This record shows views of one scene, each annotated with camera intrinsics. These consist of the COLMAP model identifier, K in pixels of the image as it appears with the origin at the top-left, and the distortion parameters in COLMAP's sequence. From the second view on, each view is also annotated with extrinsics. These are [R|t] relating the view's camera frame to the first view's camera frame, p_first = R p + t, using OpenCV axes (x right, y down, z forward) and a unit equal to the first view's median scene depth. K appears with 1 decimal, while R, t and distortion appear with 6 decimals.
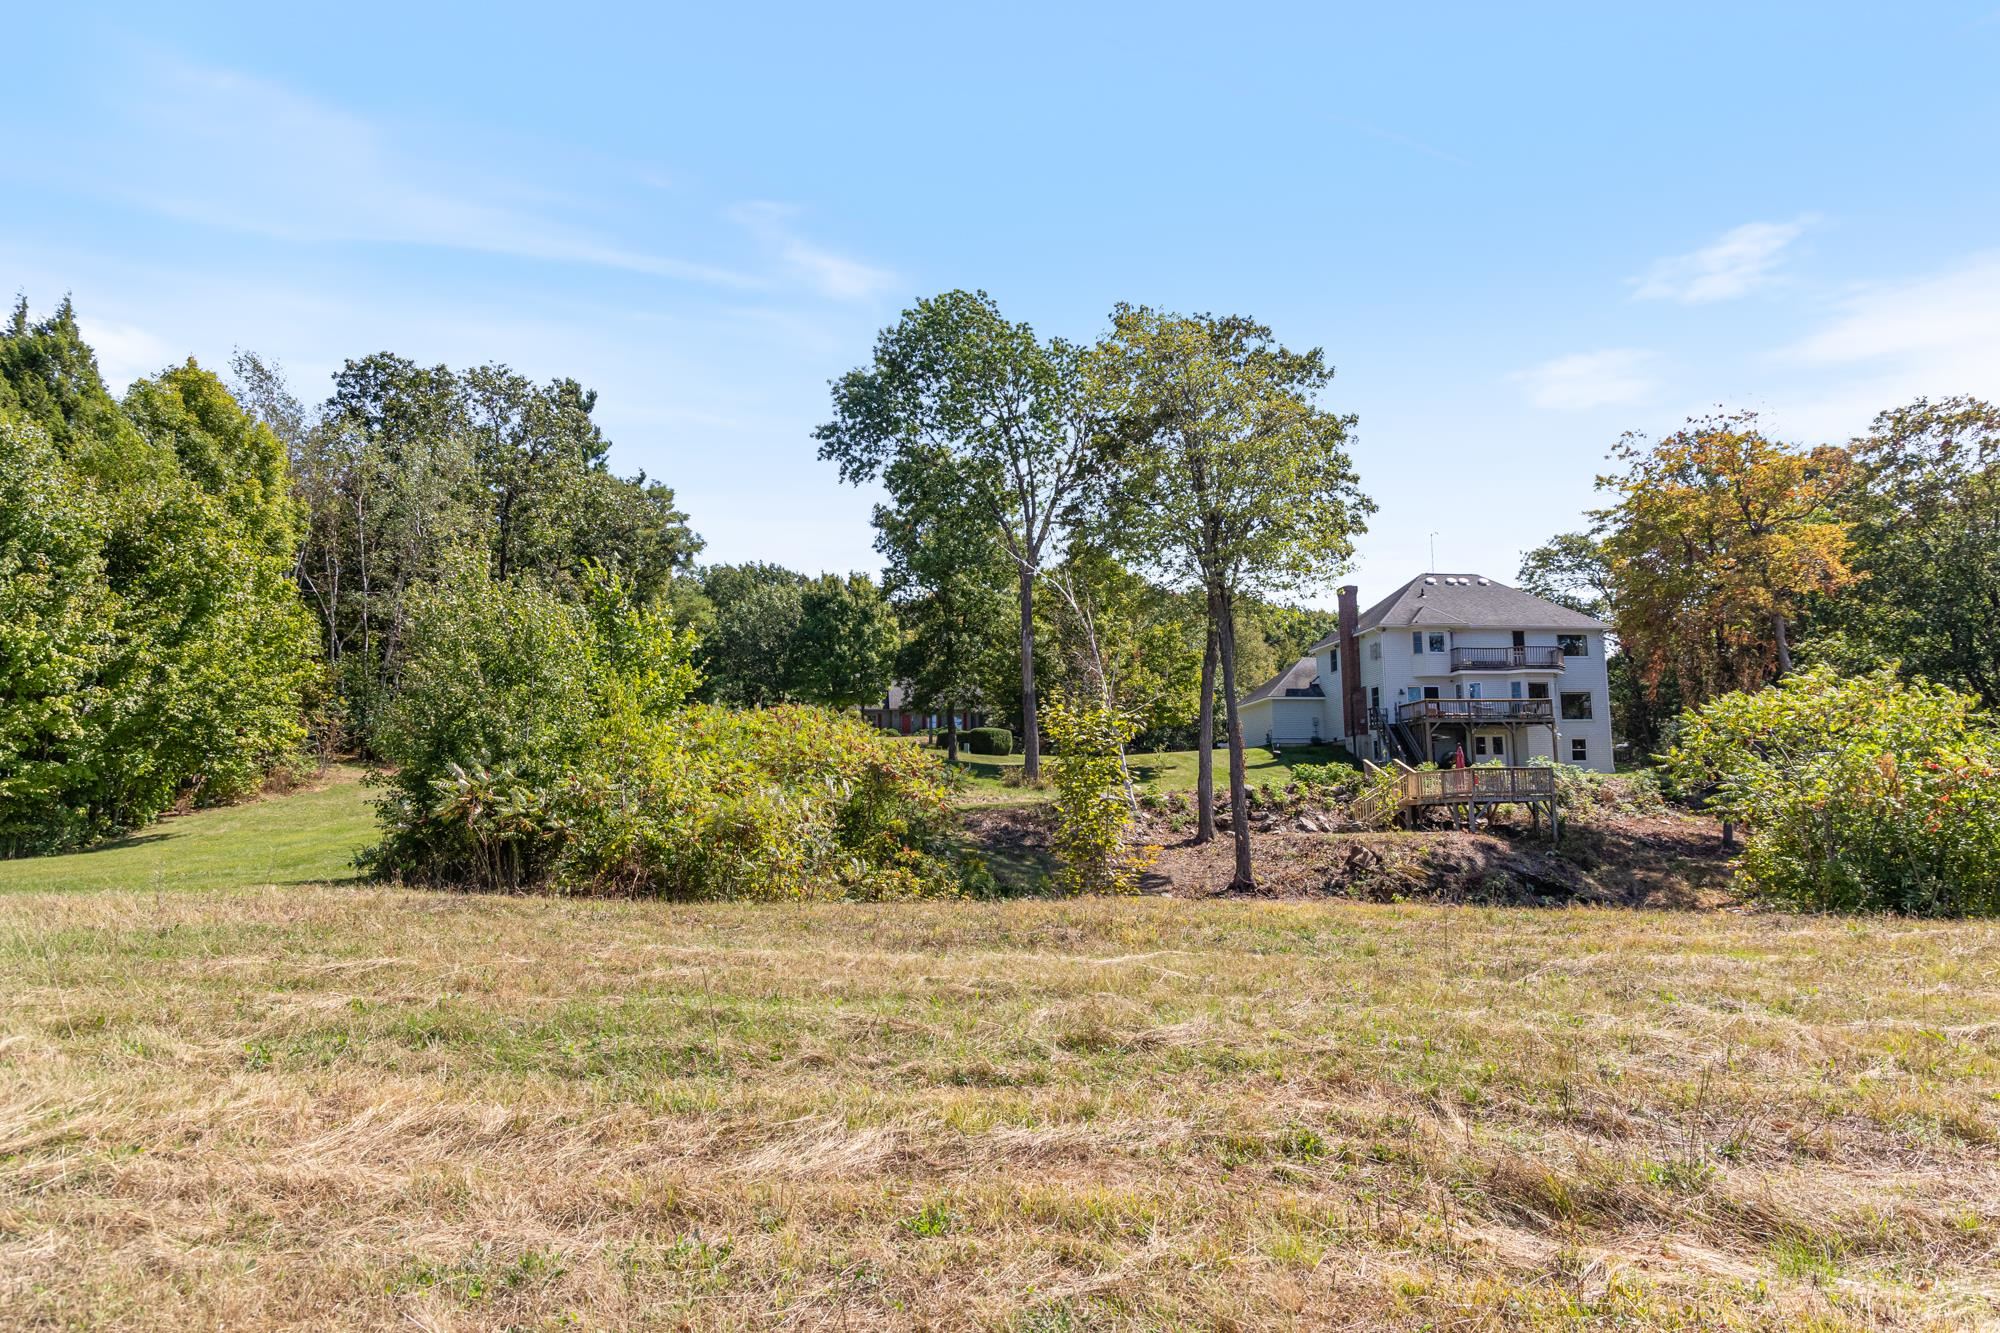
lens RADIAL K [[1437.0, 0, 993.2], [0, 1437.0, 663.2], [0, 0, 1]] dist [0.028882, -0.019021]
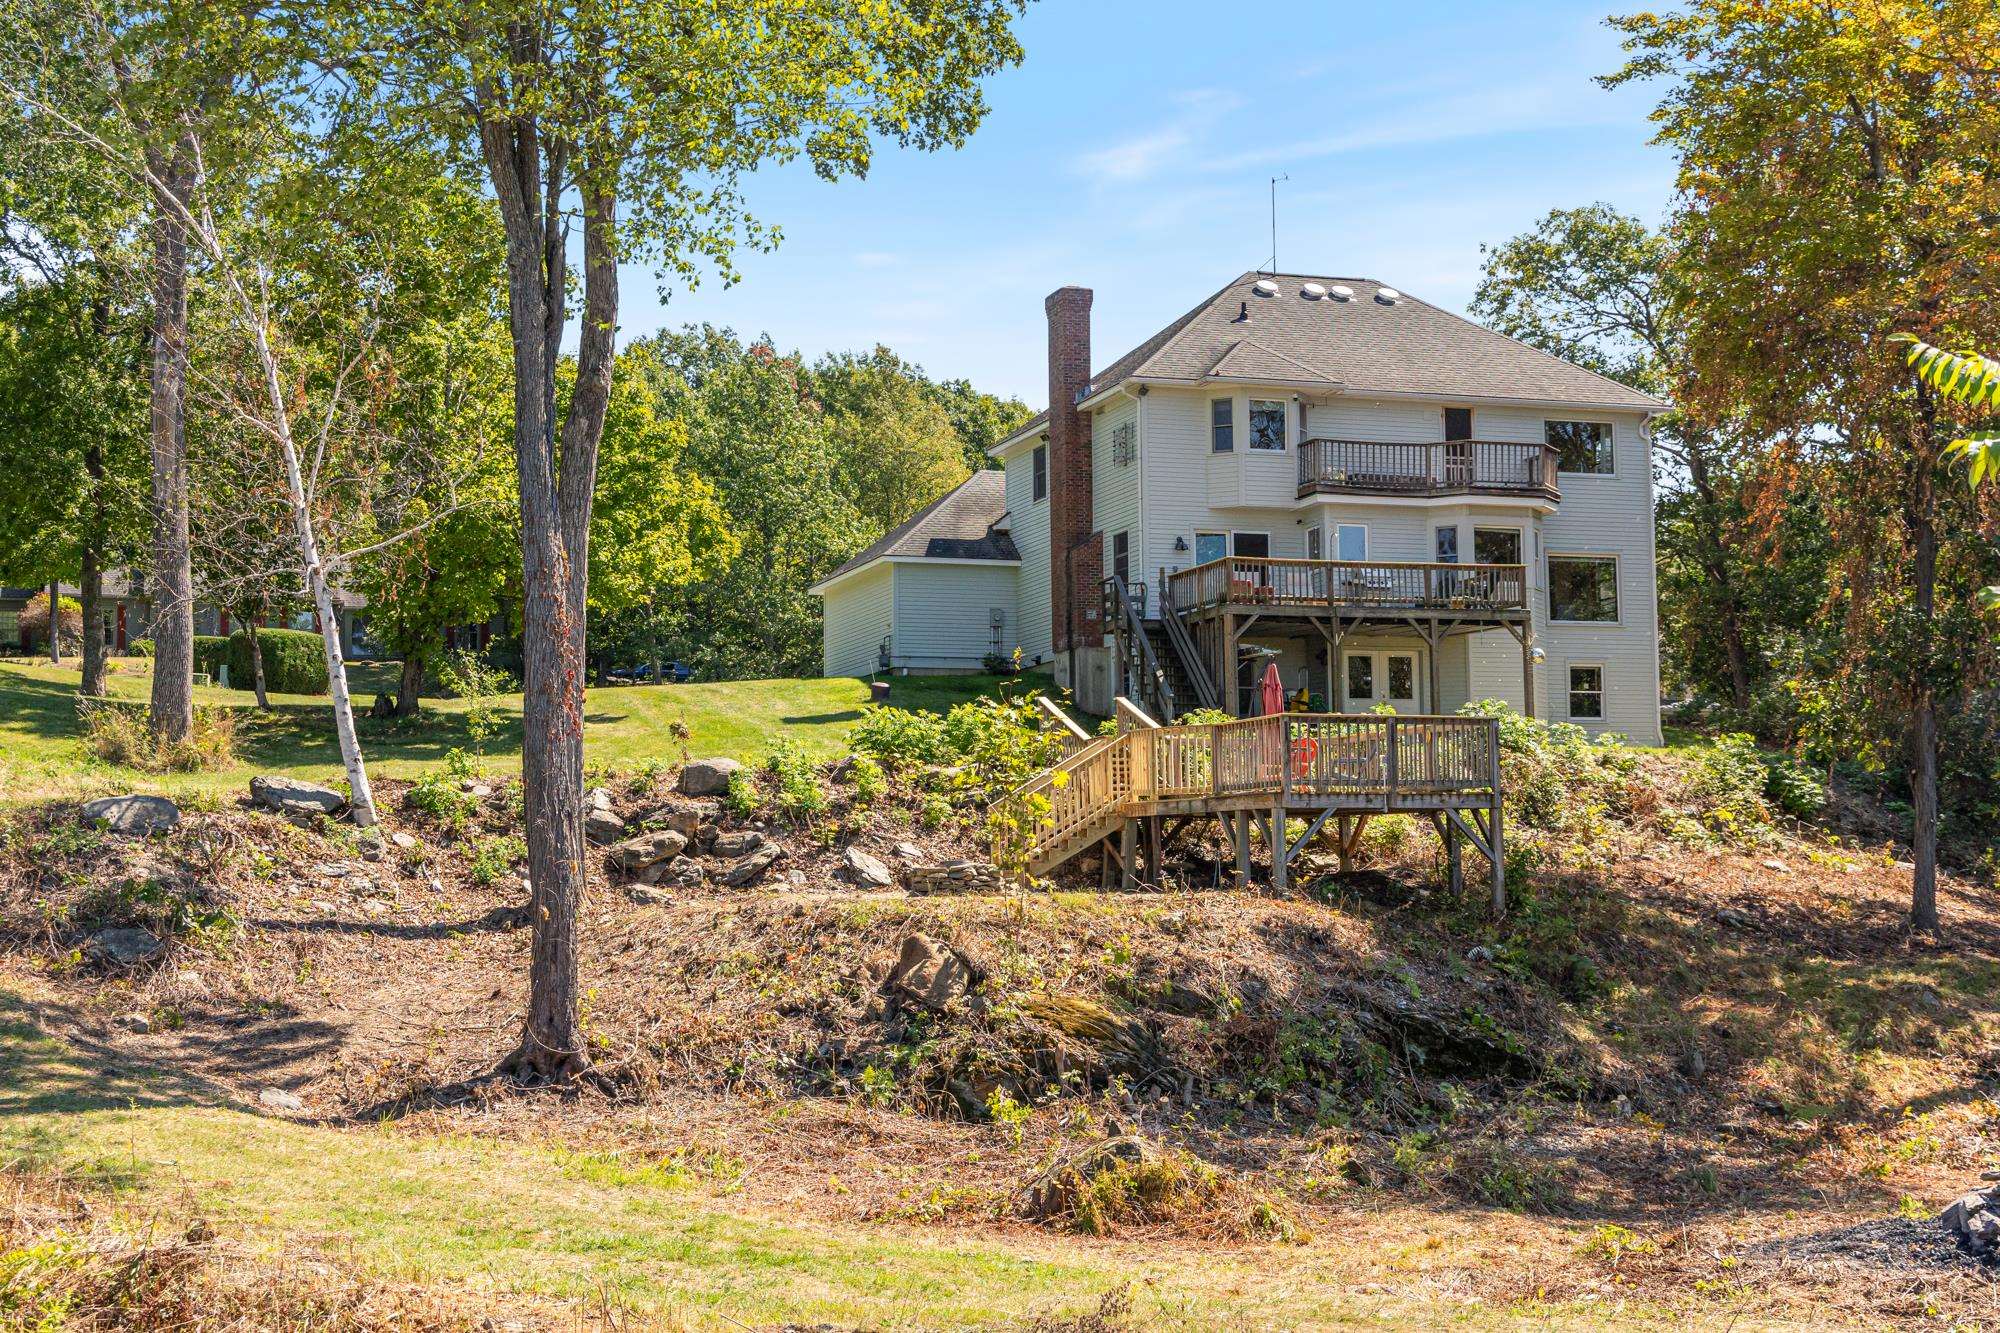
lens RADIAL K [[2641.2, 0, 1002.3], [0, 2641.2, 668.0], [0, 0, 1]] dist [0.028656, 0.000000]
pose [[0.987314, 0.019359, 0.157598, 0.131609], [-0.026014, 0.998850, 0.040277, 0.030046], [-0.156637, -0.043865, 0.986682, 0.300067]]
